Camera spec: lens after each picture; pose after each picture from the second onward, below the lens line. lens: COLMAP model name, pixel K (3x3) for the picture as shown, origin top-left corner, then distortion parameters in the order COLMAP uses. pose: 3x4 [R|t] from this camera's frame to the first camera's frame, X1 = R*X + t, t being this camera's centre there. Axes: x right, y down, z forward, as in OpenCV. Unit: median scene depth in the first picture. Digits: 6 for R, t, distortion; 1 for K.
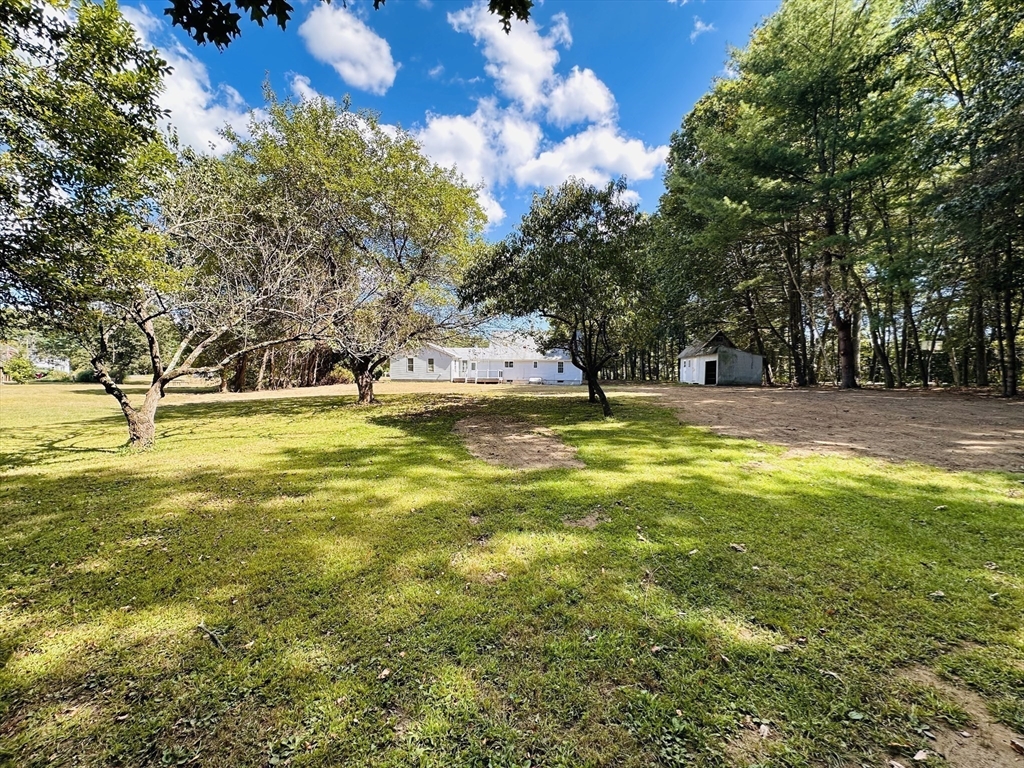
lens RADIAL K [[407.7, 0, 512.0], [0, 407.7, 384.0], [0, 0, 1]] dist [-0.003203, 0.000668]
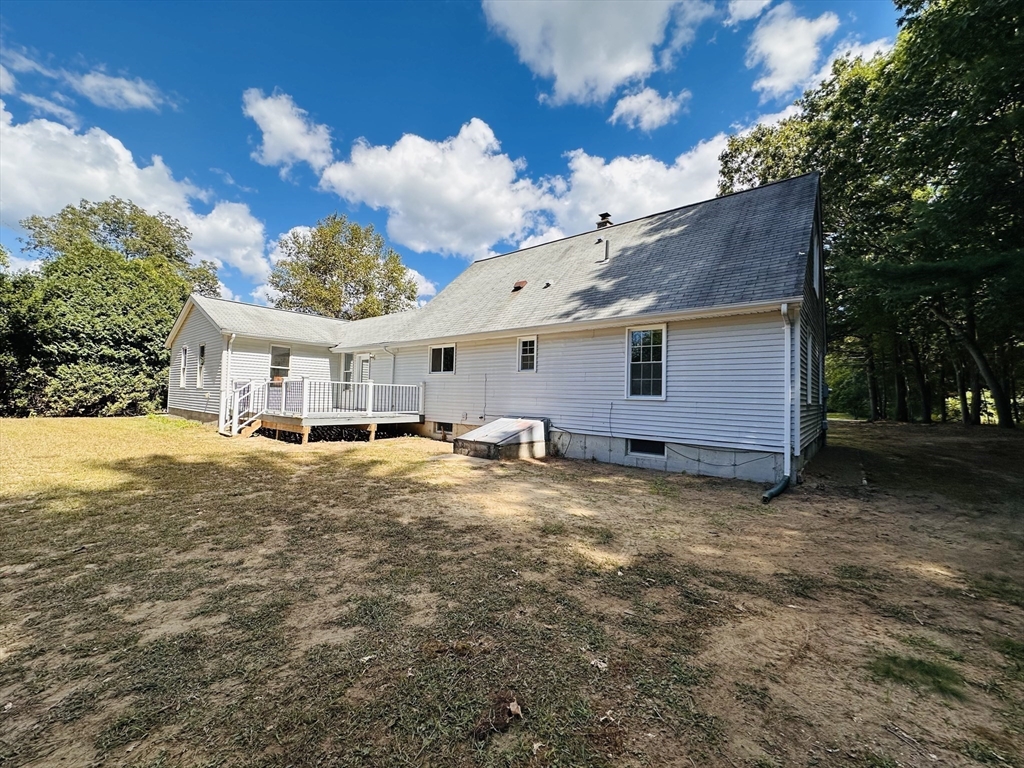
lens RADIAL K [[407.7, 0, 512.0], [0, 407.7, 384.0], [0, 0, 1]] dist [-0.003203, 0.000668]
pose [[0.814574, -0.005457, -0.580034, 0.171736], [-0.020221, 0.999081, -0.037796, -0.024644], [0.579707, 0.042516, 0.813715, 0.825929]]
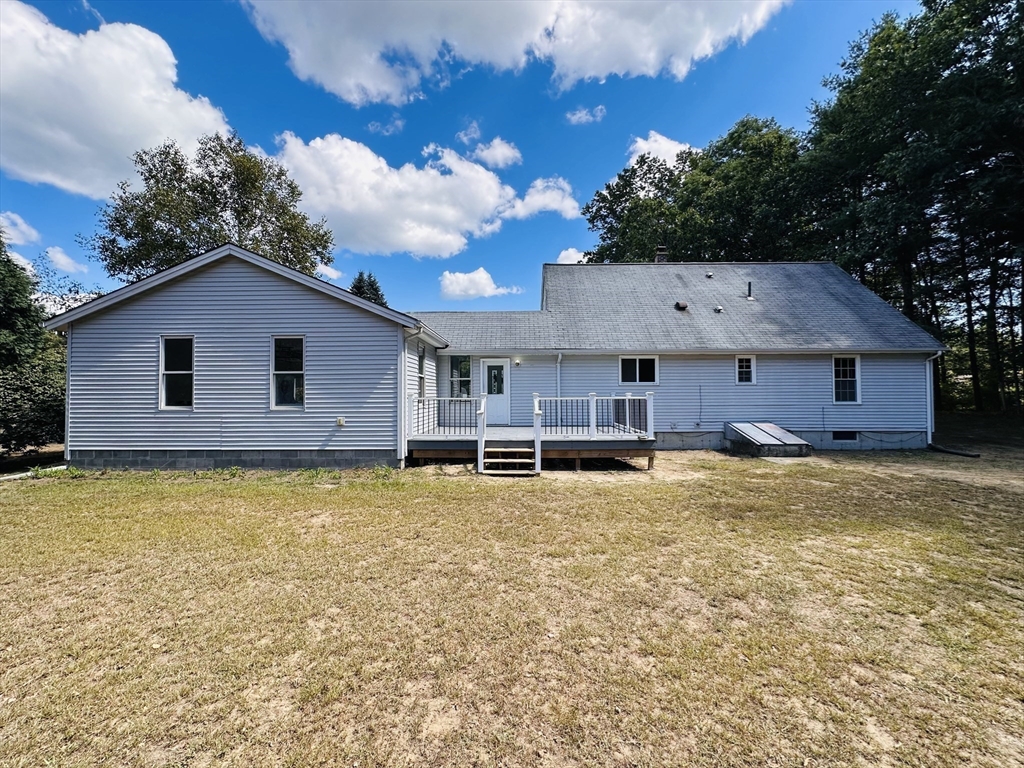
lens RADIAL K [[407.7, 0, 512.0], [0, 407.7, 384.0], [0, 0, 1]] dist [-0.003203, 0.000668]
pose [[0.997996, -0.010836, 0.062343, -0.101885], [0.013003, 0.999322, -0.034448, -0.032083], [-0.061928, 0.035190, 0.997460, 0.757296]]
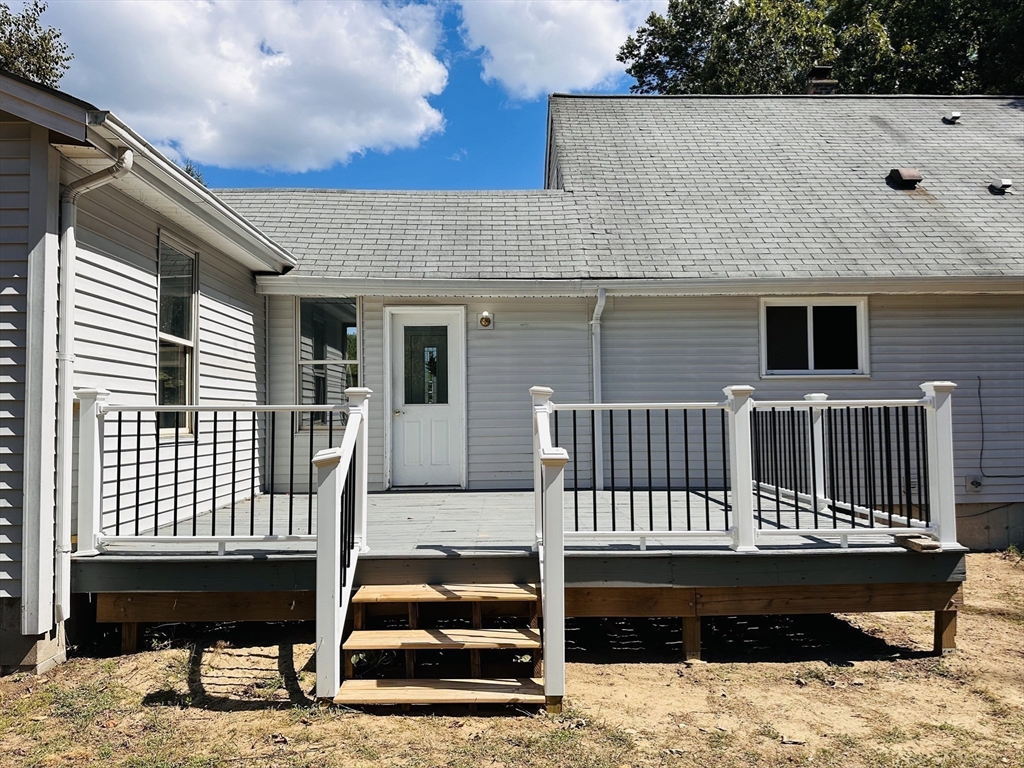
lens RADIAL K [[703.7, 0, 512.0], [0, 703.7, 384.0], [0, 0, 1]] dist [0.032716, -0.000785]
pose [[0.994994, -0.010935, 0.099339, -0.092498], [0.017012, 0.998021, -0.060530, -0.029085], [-0.098480, 0.061917, 0.993211, 0.850628]]
